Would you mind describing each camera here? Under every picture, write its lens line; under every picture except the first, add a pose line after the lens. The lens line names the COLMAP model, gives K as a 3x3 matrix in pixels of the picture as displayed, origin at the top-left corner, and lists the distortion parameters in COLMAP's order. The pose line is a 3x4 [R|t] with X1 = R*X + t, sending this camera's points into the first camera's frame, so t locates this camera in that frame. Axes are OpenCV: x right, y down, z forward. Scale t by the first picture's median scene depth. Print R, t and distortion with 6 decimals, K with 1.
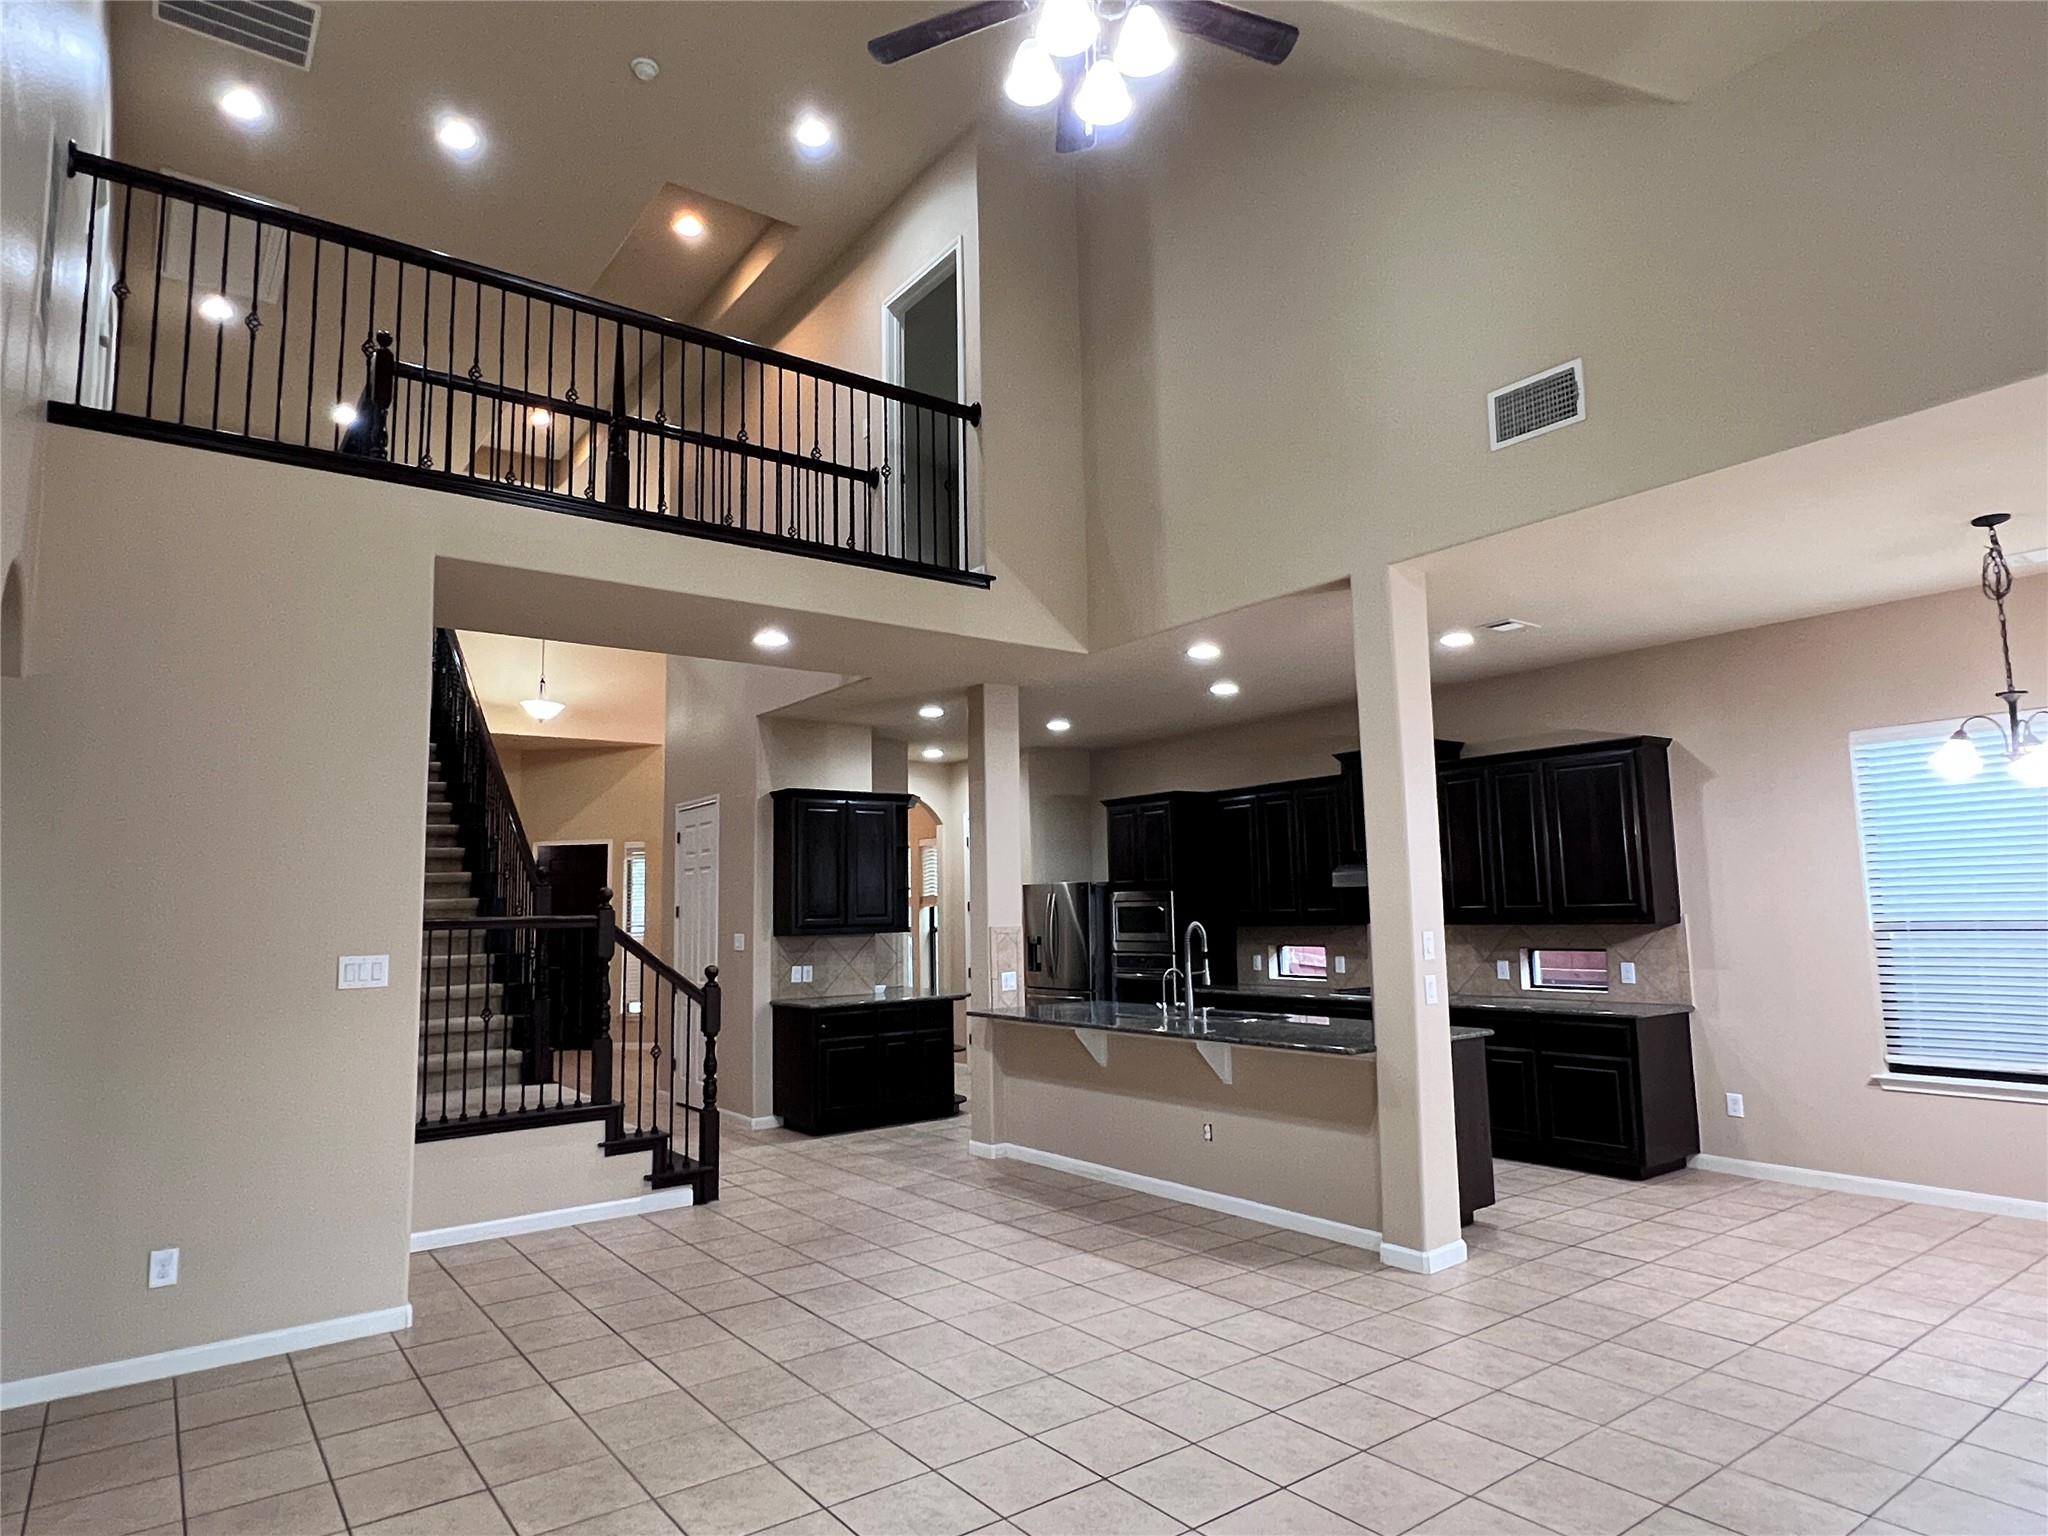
lens RADIAL K [[1178.7, 0, 1021.4], [0, 1178.7, 771.6], [0, 0, 1]] dist [-0.003163, -0.000330]
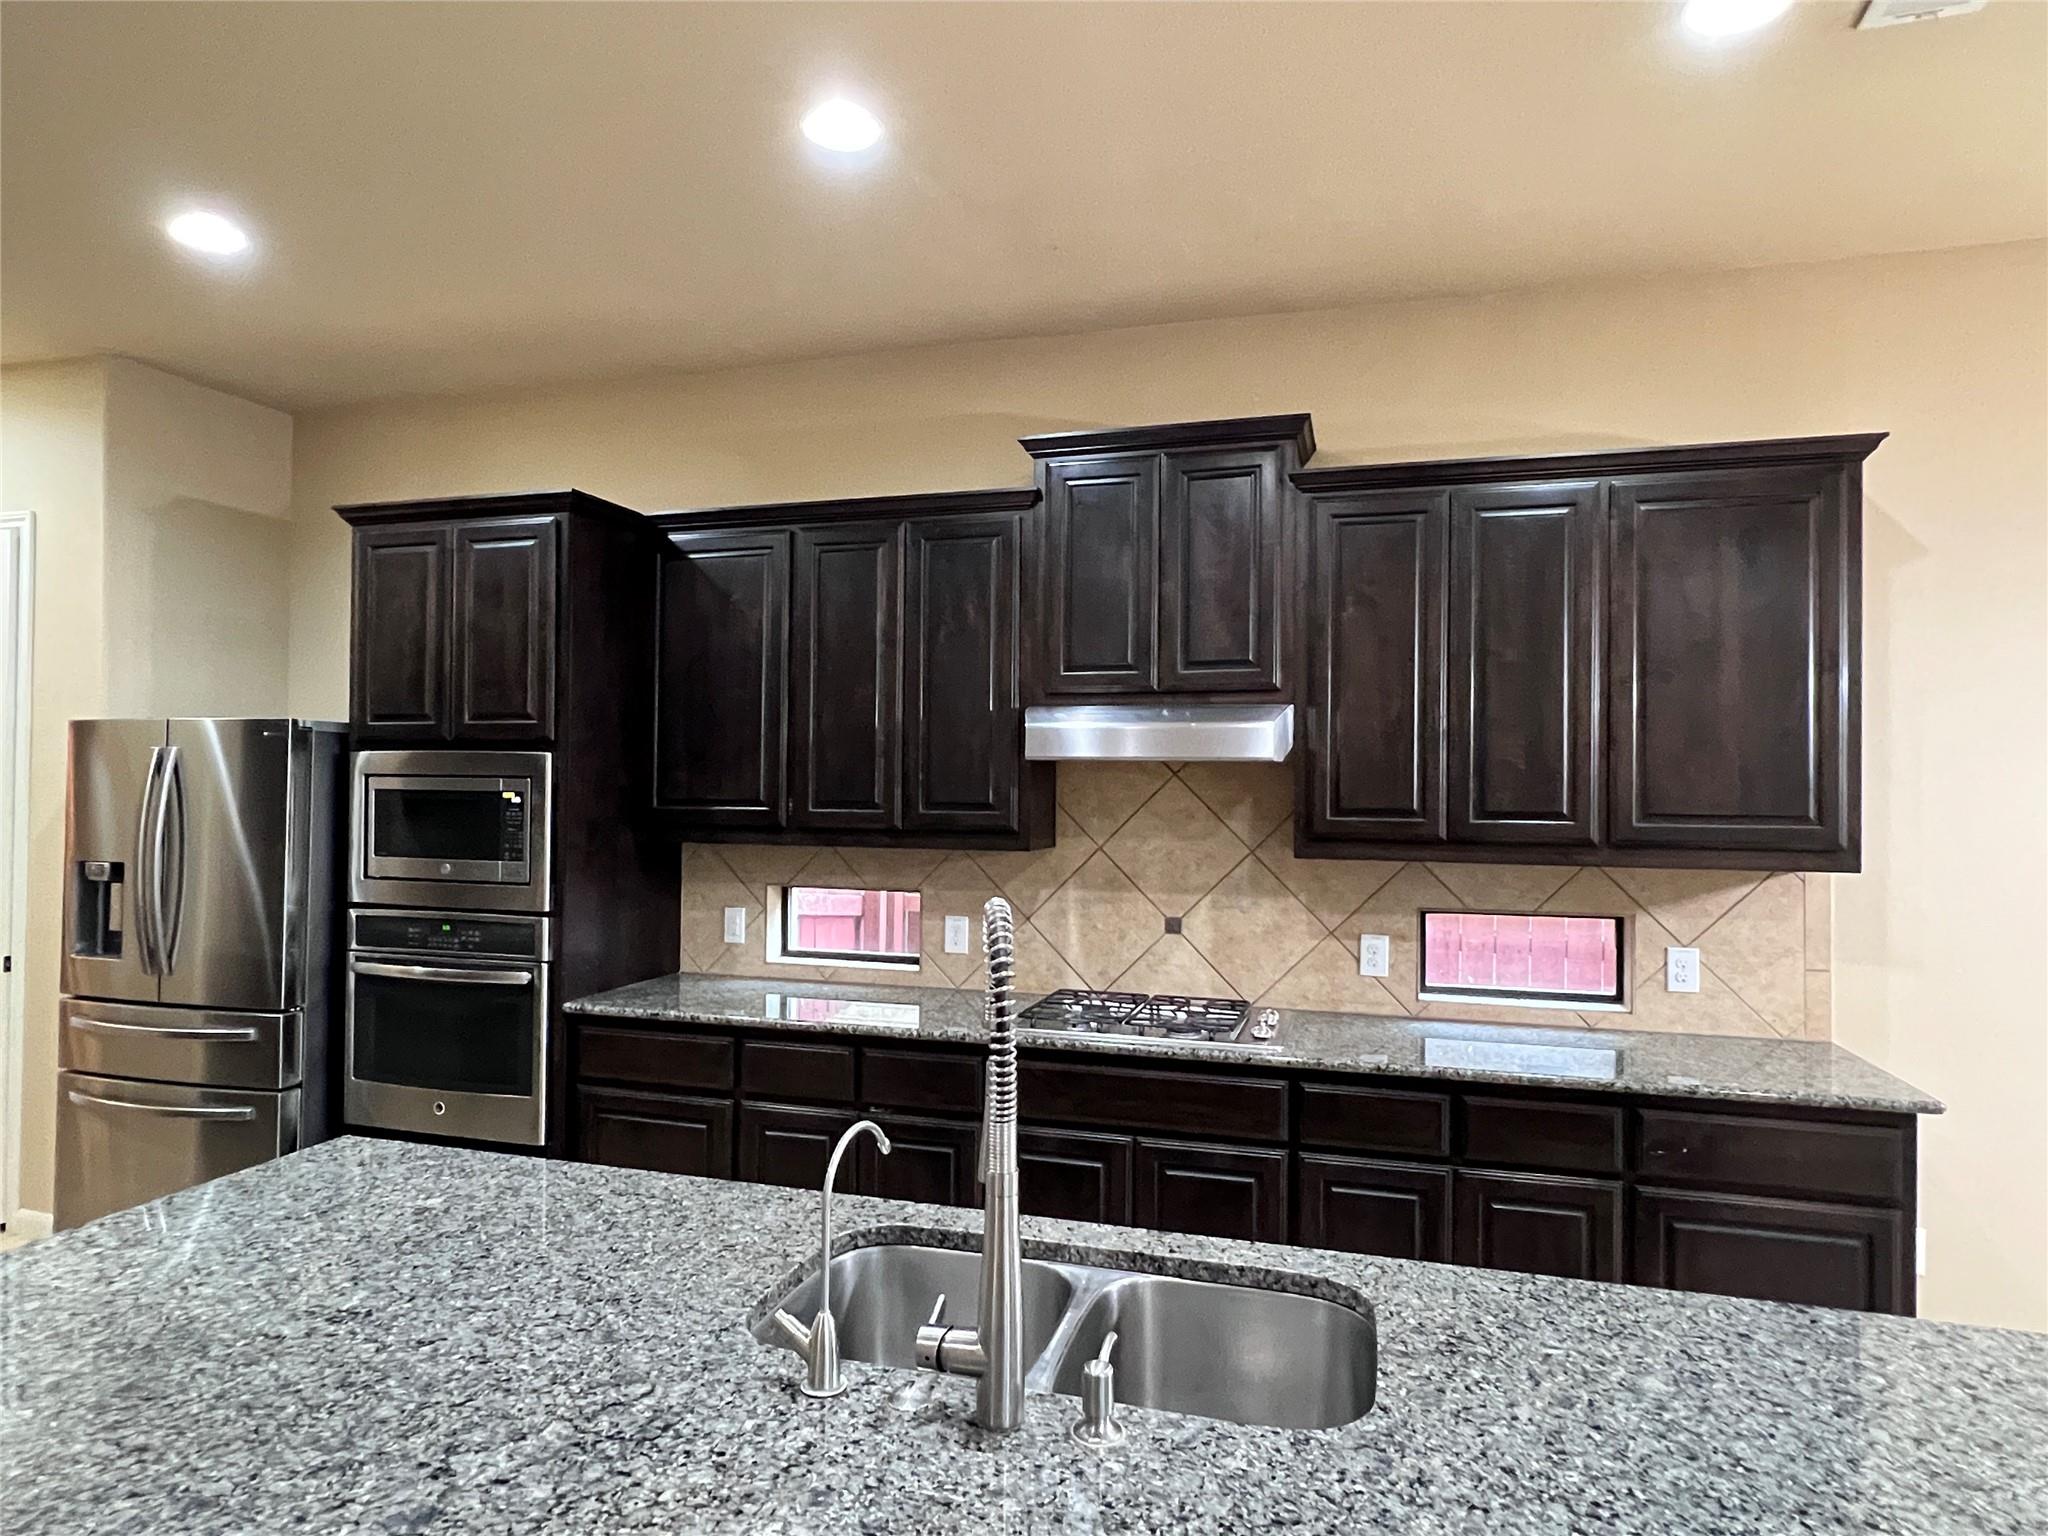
lens RADIAL K [[1178.7, 0, 1016.4], [0, 1178.7, 768.1], [0, 0, 1]] dist [-0.003163, -0.000330]
pose [[0.799055, 0.038291, 0.600038, 0.019623], [-0.096739, 0.993156, 0.065447, 0.066194], [-0.593425, -0.110343, 0.797290, 0.601067]]
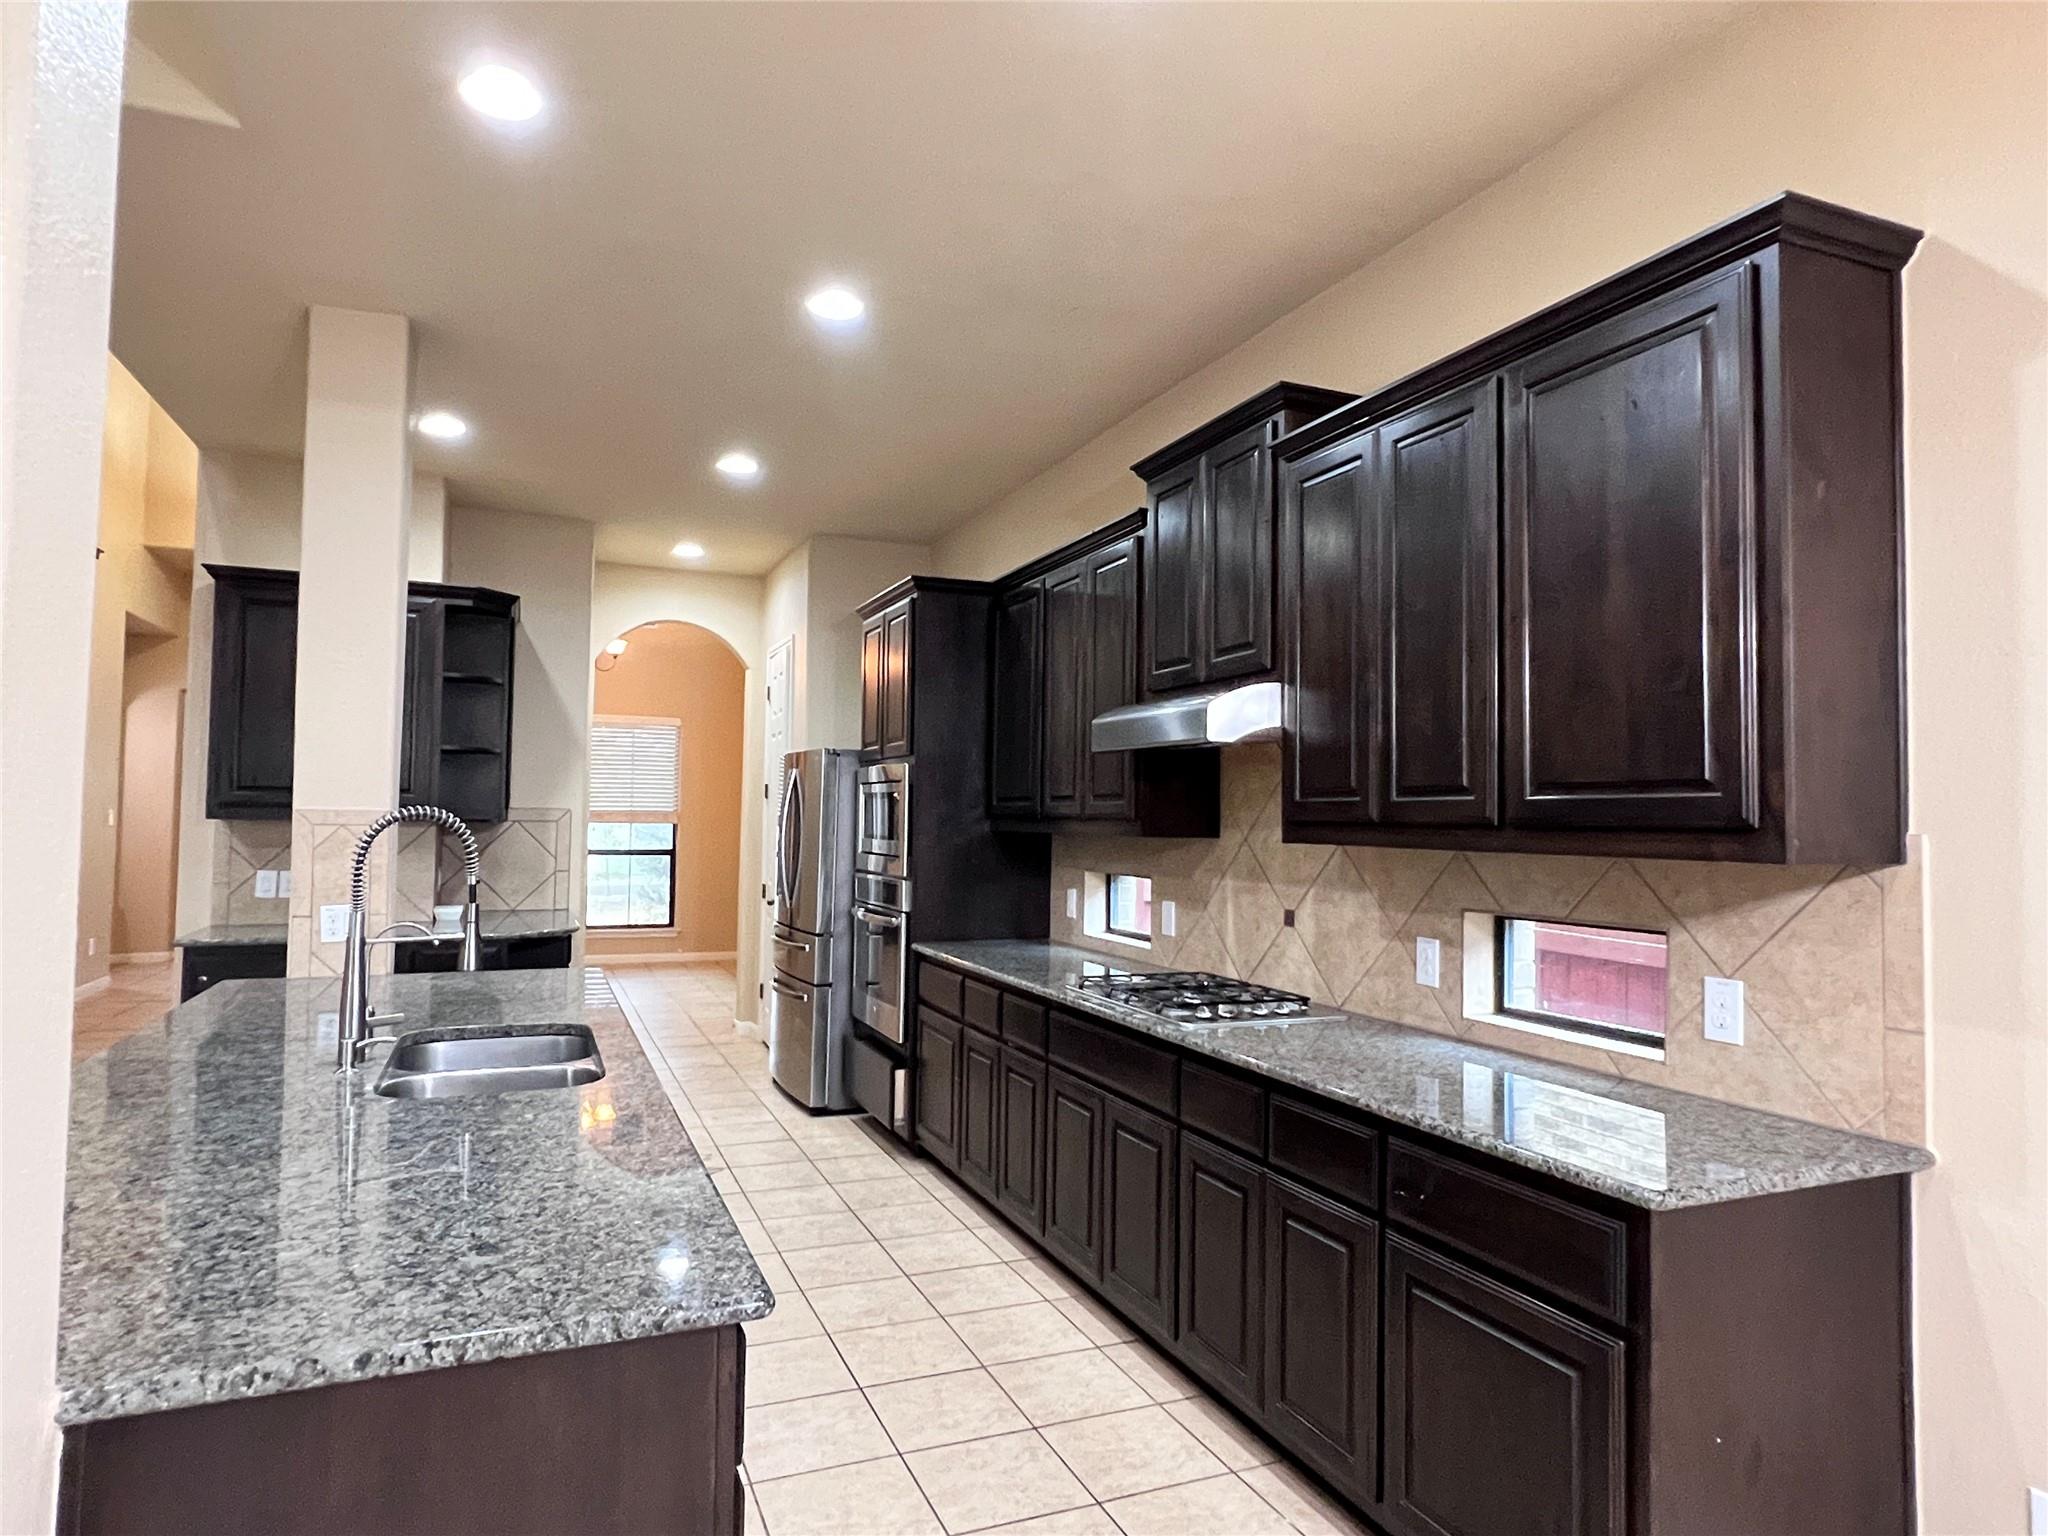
lens RADIAL K [[1178.7, 0, 1020.0], [0, 1178.7, 769.3], [0, 0, 1]] dist [-0.003163, -0.000330]
pose [[0.971373, 0.025700, -0.236165, 0.303556], [-0.007938, 0.997087, 0.075854, 0.062136], [0.237427, -0.071808, 0.968748, 0.487692]]
